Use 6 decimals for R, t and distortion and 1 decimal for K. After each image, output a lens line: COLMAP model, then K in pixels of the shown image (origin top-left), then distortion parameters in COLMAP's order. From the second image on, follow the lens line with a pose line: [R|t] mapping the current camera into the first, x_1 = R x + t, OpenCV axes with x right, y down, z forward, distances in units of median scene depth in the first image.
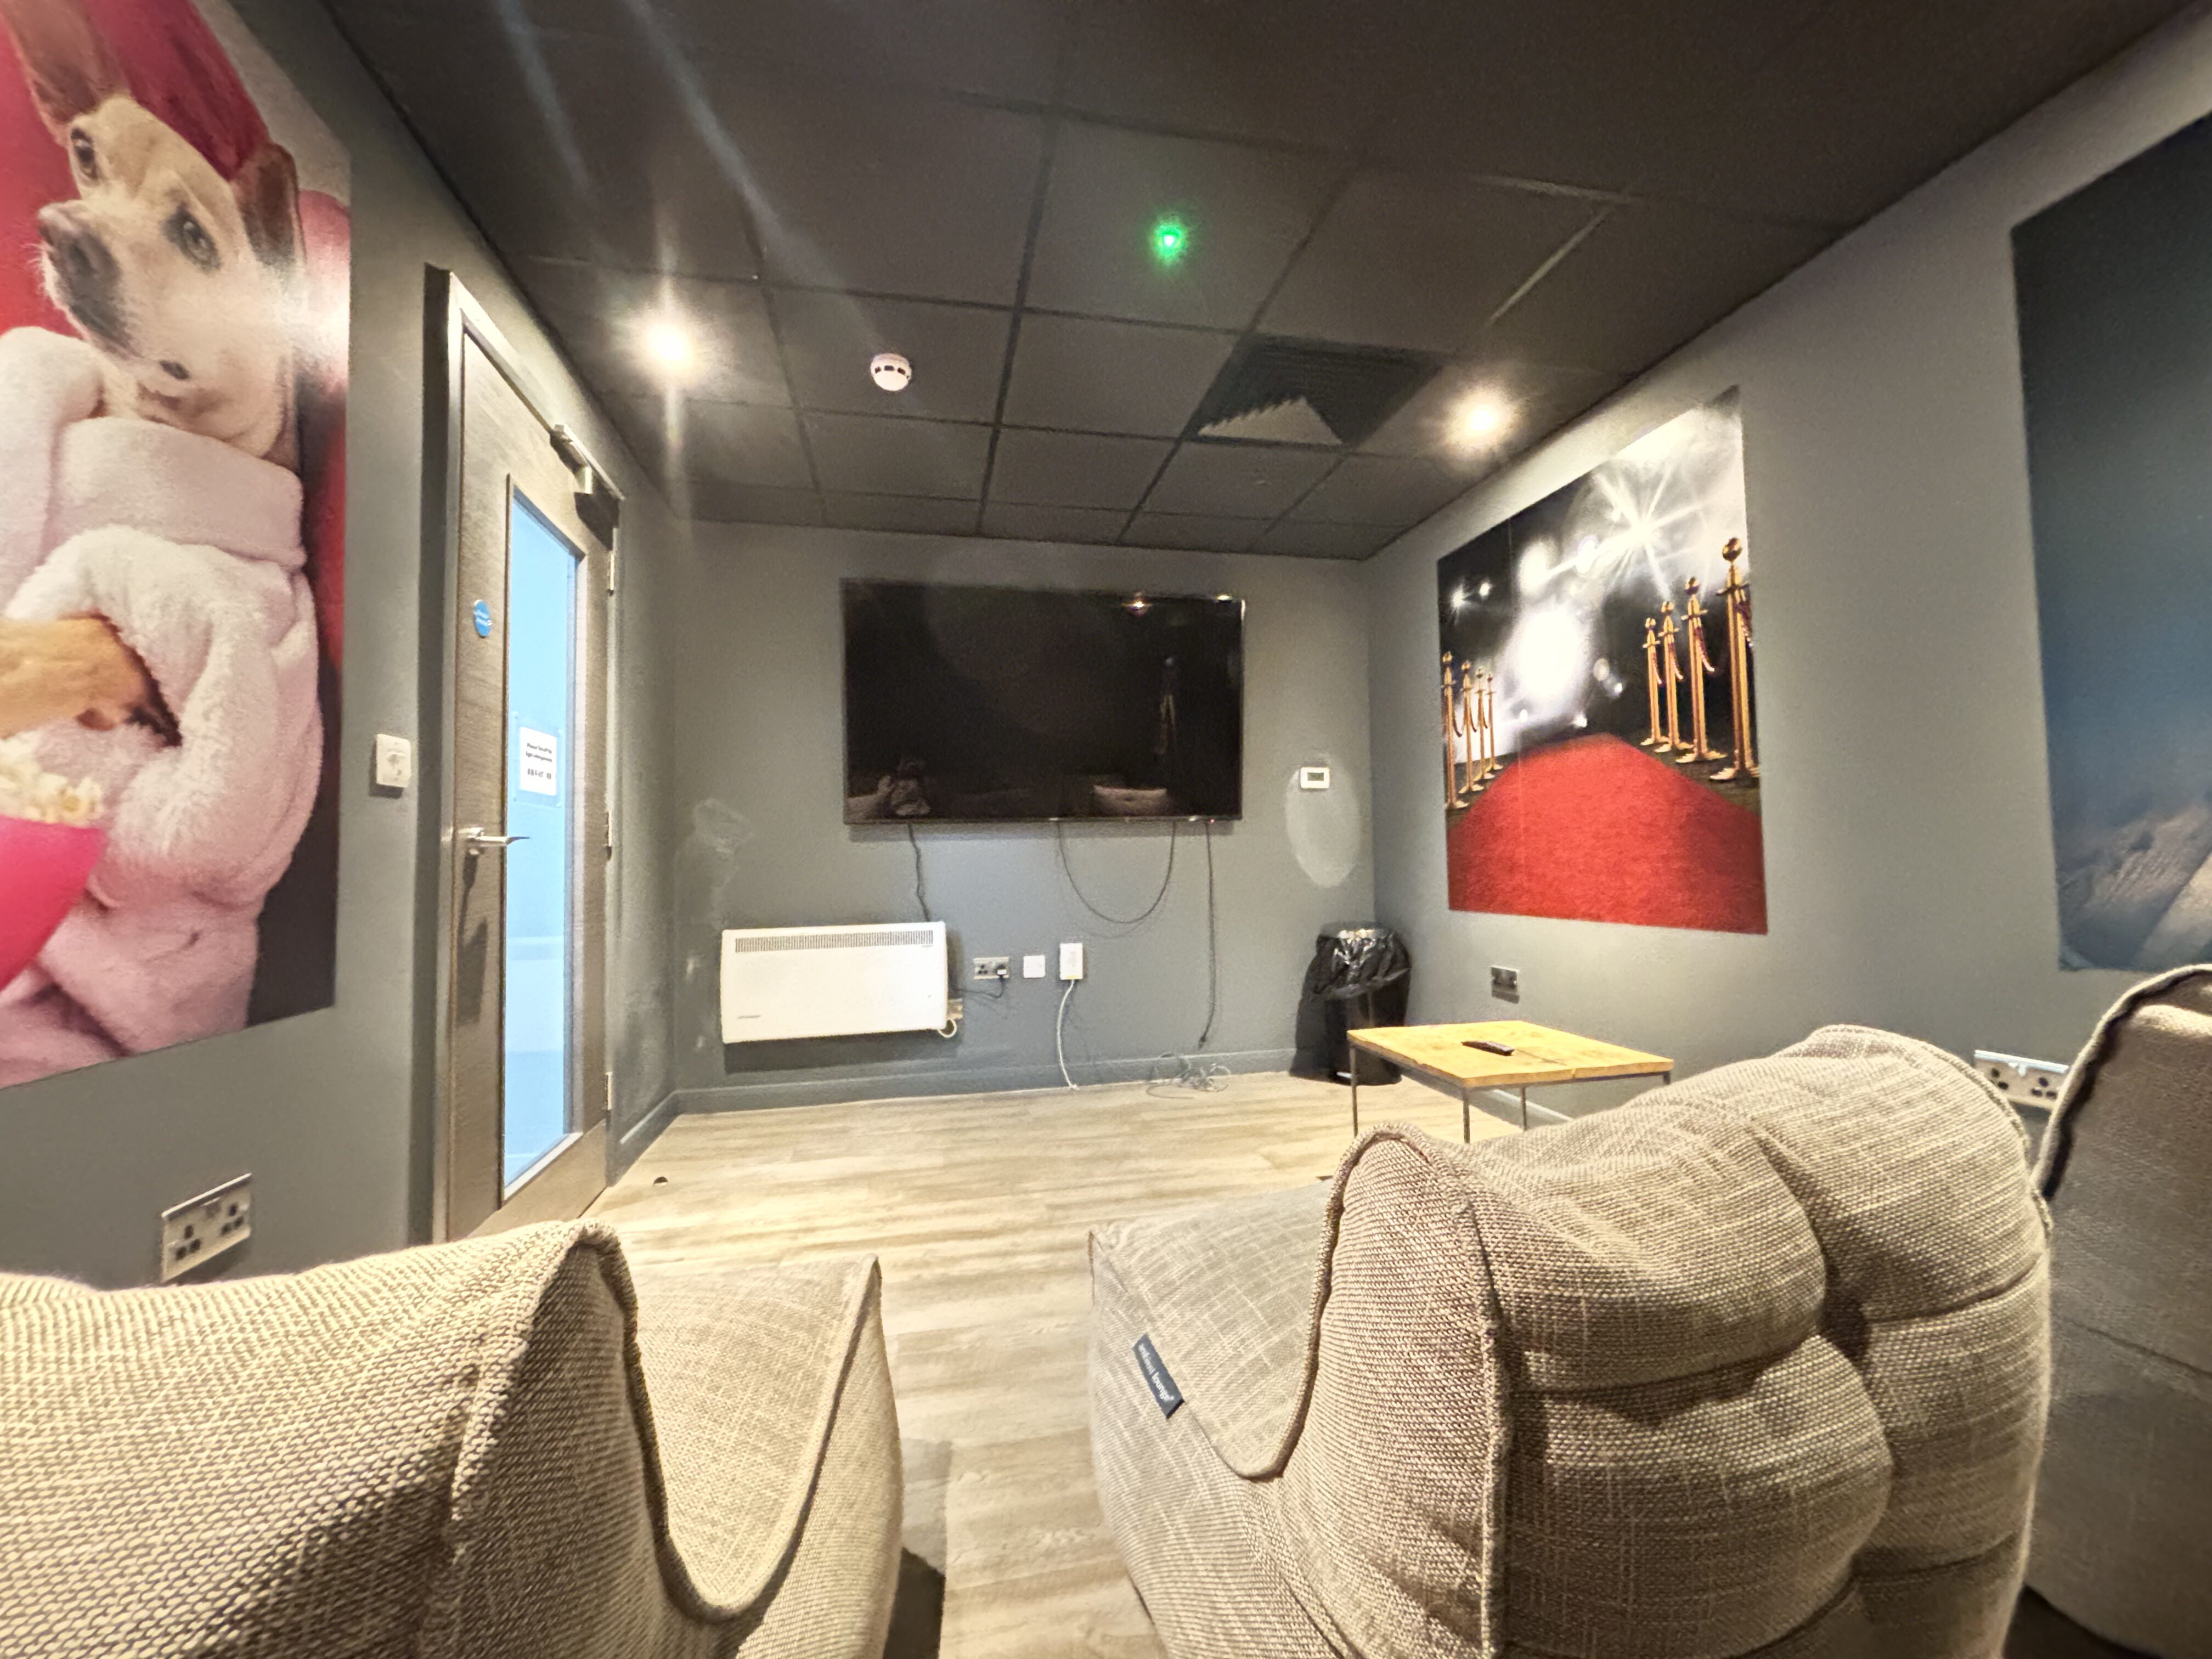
lens RADIAL K [[894.0, 0, 1107.3], [0, 894.0, 832.0], [0, 0, 1]] dist [0.005470, -0.001249]
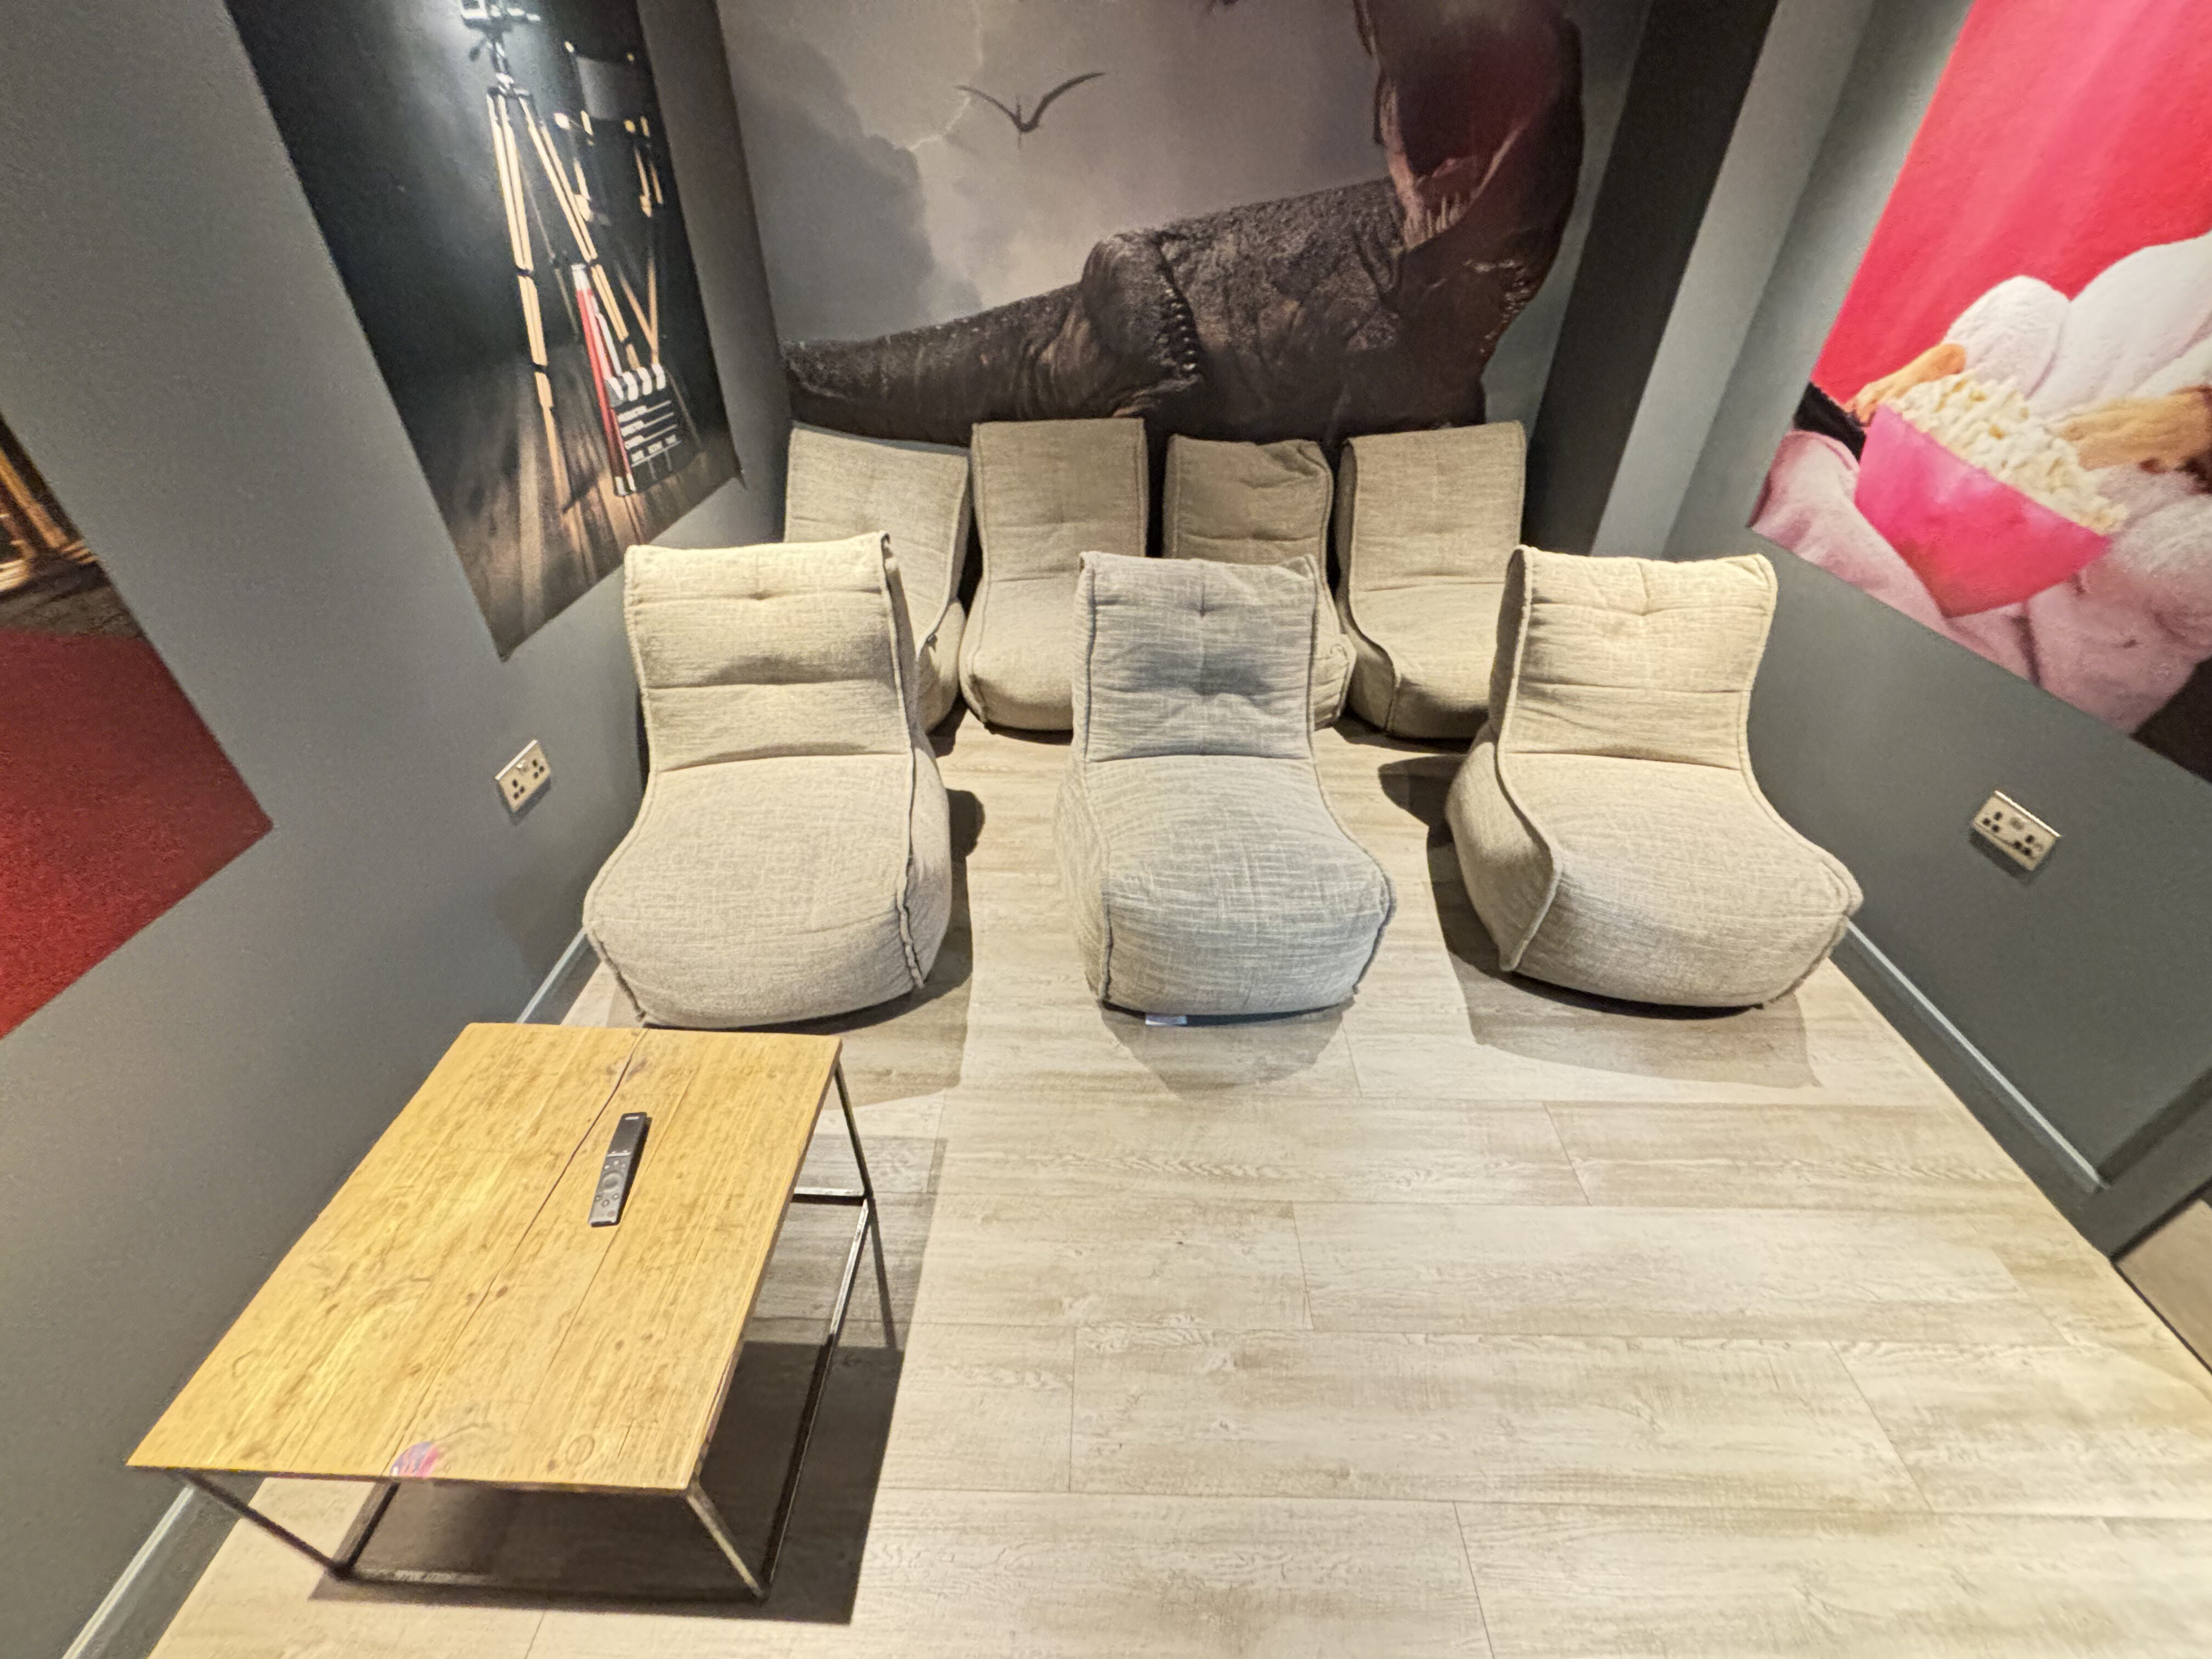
lens RADIAL K [[894.0, 0, 1108.5], [0, 894.0, 826.2], [0, 0, 1]] dist [0.005470, -0.001249]
pose [[-0.973853, -0.128304, 0.187480, 0.088959], [-0.000954, 0.827552, 0.561388, -0.194354], [-0.227178, 0.546531, -0.806036, 1.220973]]
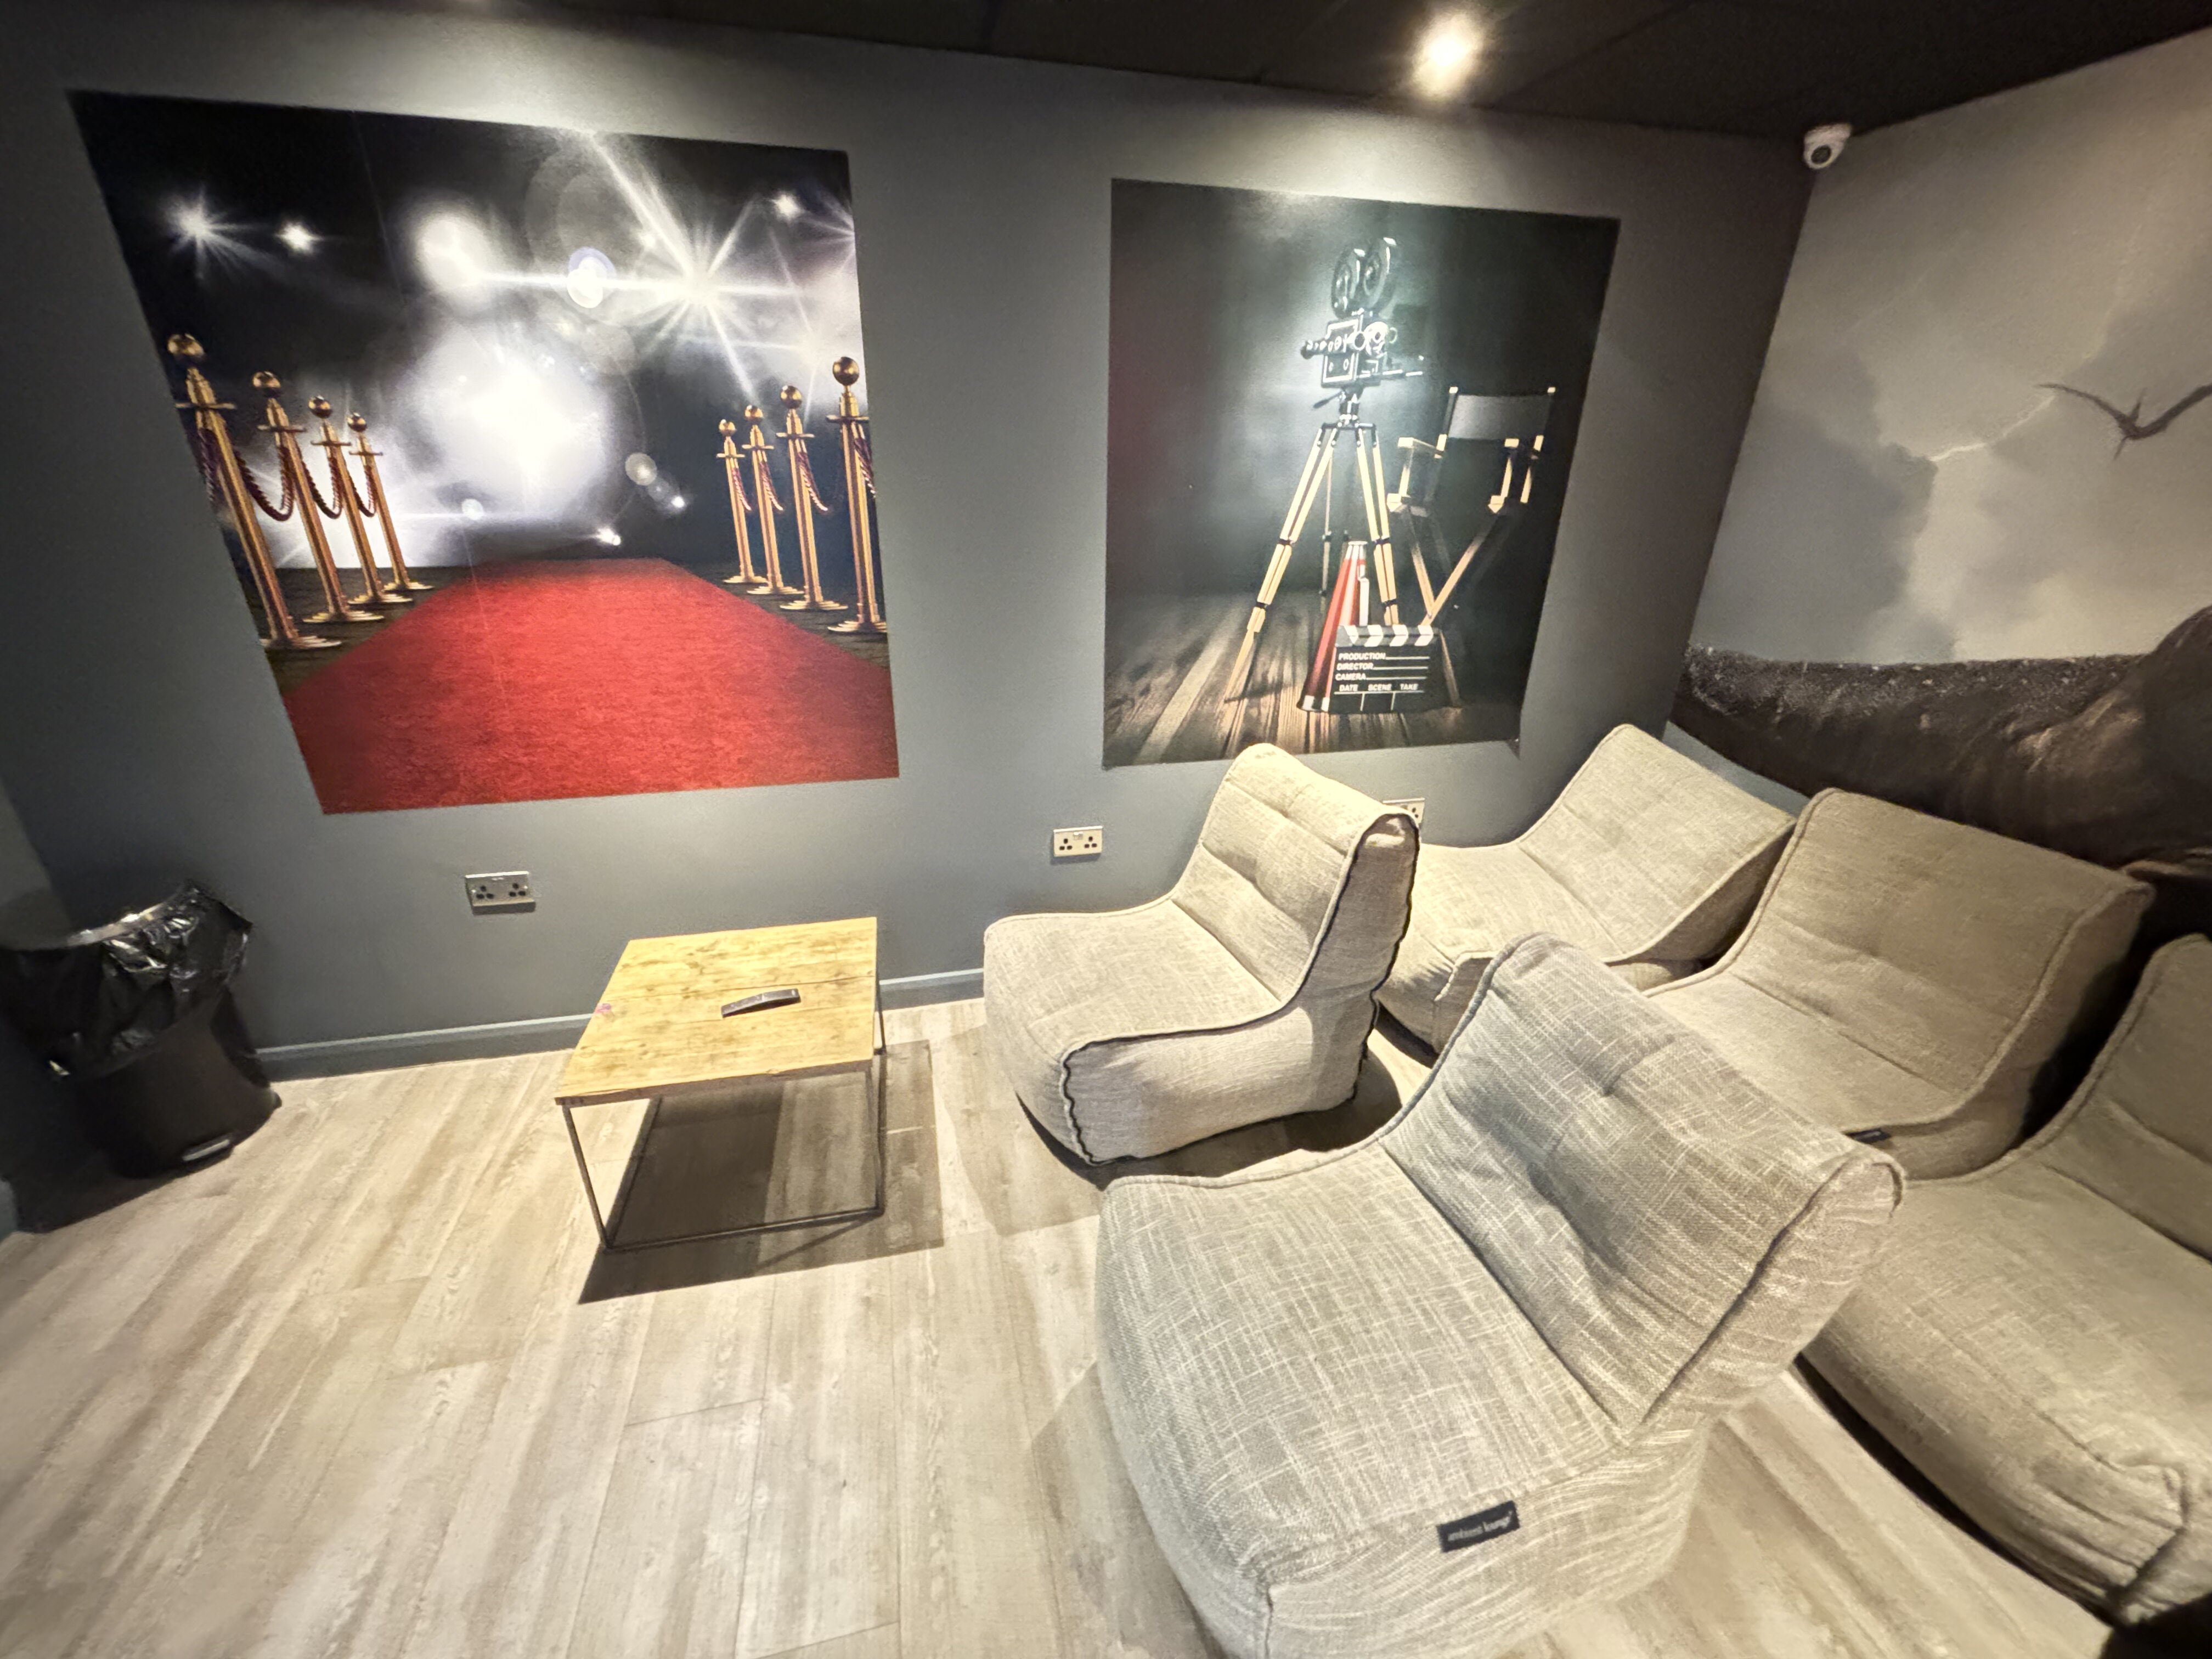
lens RADIAL K [[894.0, 0, 1096.1], [0, 894.0, 830.8], [0, 0, 1]] dist [0.005470, -0.001249]
pose [[-0.009643, -0.381733, 0.924222, -0.274017], [-0.045545, 0.923474, 0.380949, -0.229000], [-0.998916, -0.038421, -0.026291, 0.711717]]
